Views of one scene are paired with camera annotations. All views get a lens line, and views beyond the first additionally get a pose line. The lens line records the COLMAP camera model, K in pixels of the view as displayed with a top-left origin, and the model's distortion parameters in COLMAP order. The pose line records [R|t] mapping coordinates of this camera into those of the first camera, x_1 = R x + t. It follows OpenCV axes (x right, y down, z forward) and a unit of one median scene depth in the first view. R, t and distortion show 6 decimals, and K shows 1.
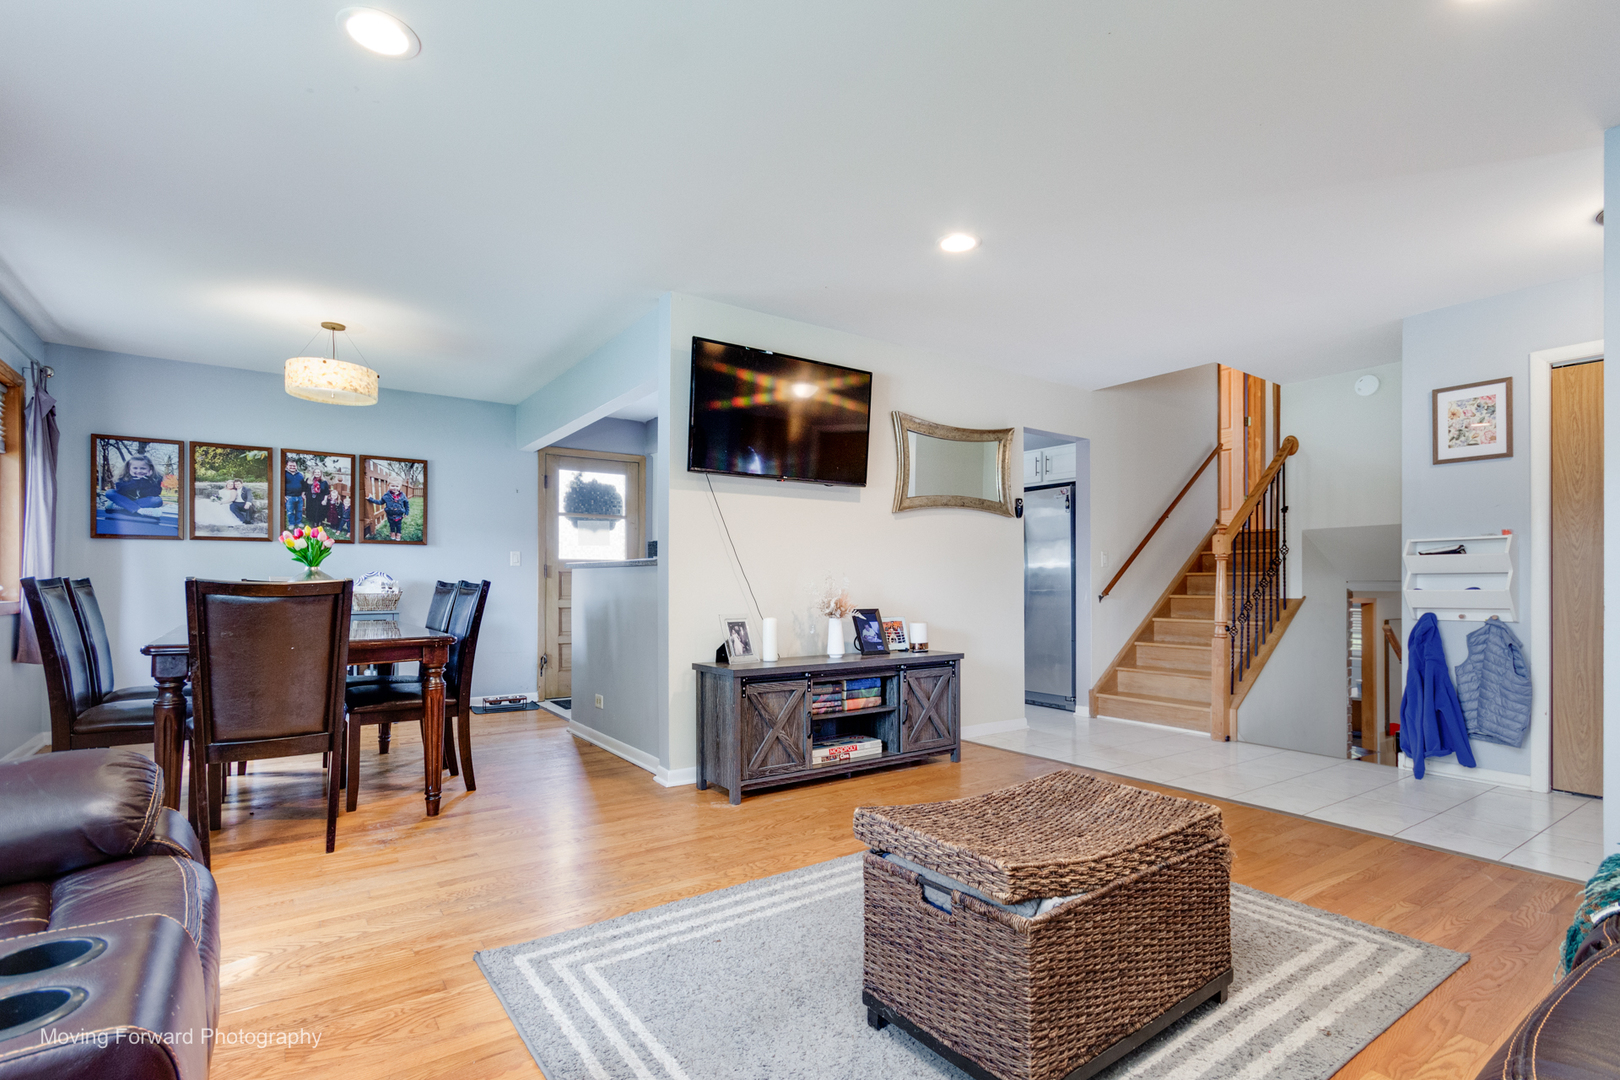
lens RADIAL K [[772.0, 0, 805.4], [0, 772.0, 581.4], [0, 0, 1]] dist [-0.000150, -0.000096]
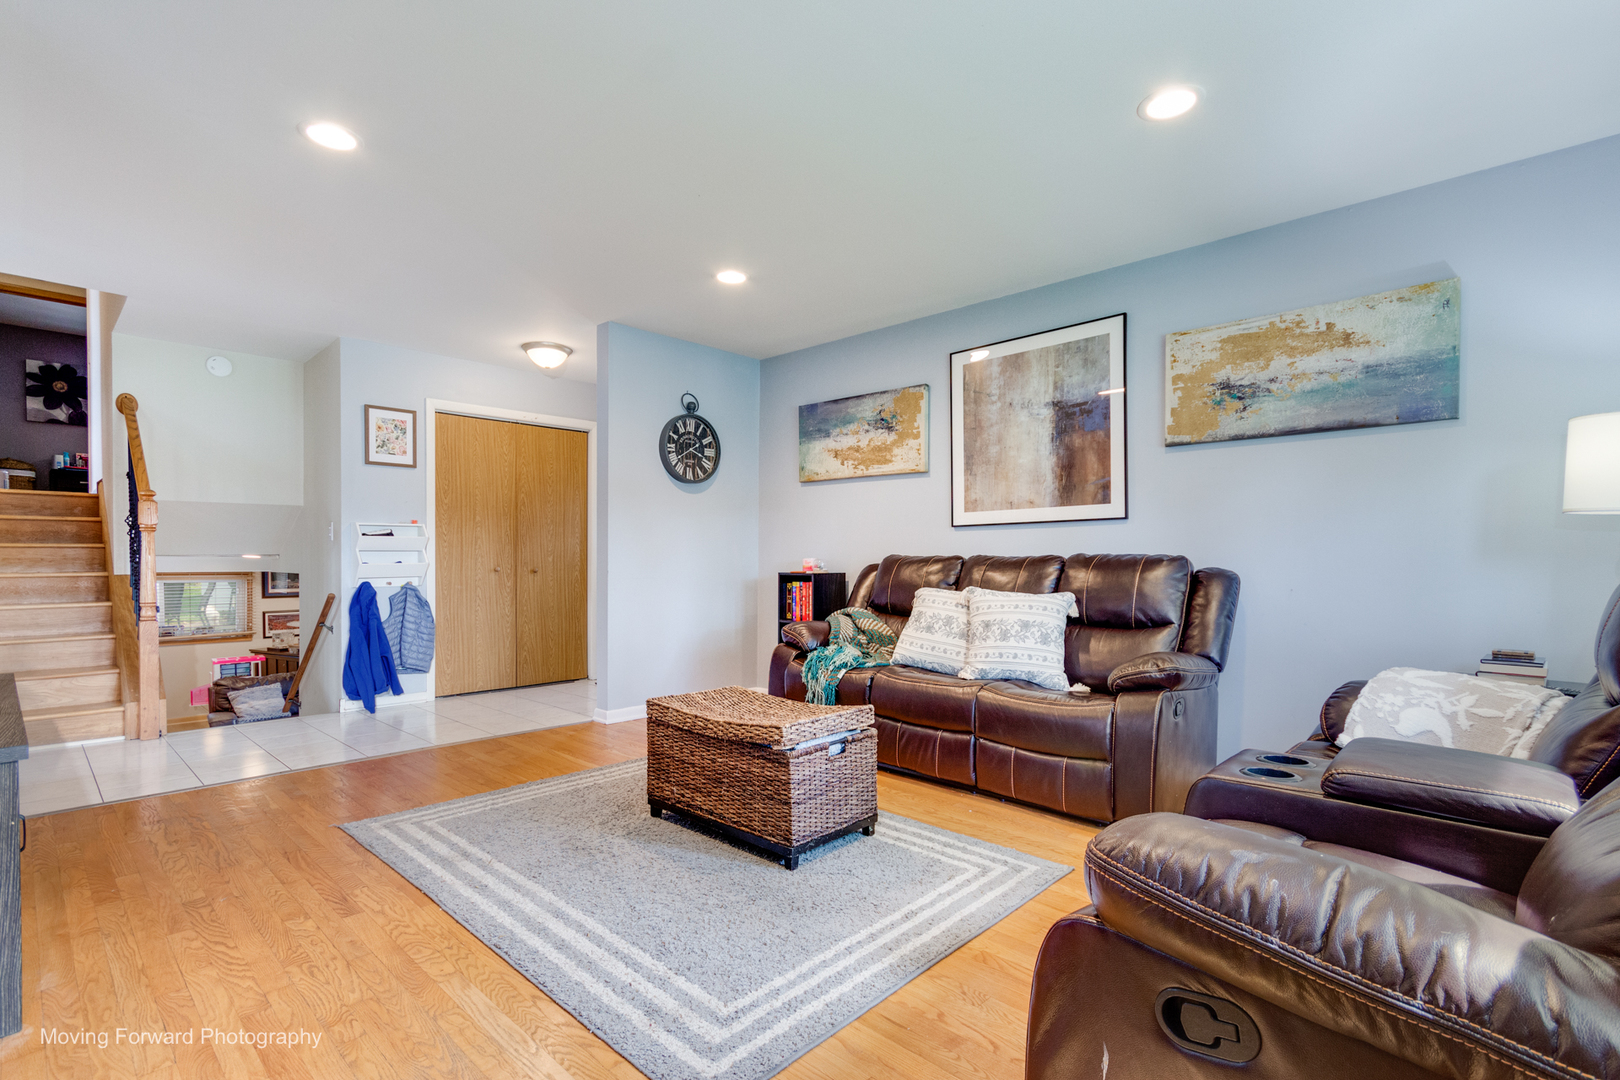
lens RADIAL K [[772.0, 0, 807.5], [0, 772.0, 551.5], [0, 0, 1]] dist [-0.000150, -0.000096]
pose [[-0.187587, 0.005348, 0.982233, -1.002865], [-0.010350, 0.999919, -0.007421, -0.010346], [-0.982193, -0.011558, -0.187516, 0.937381]]
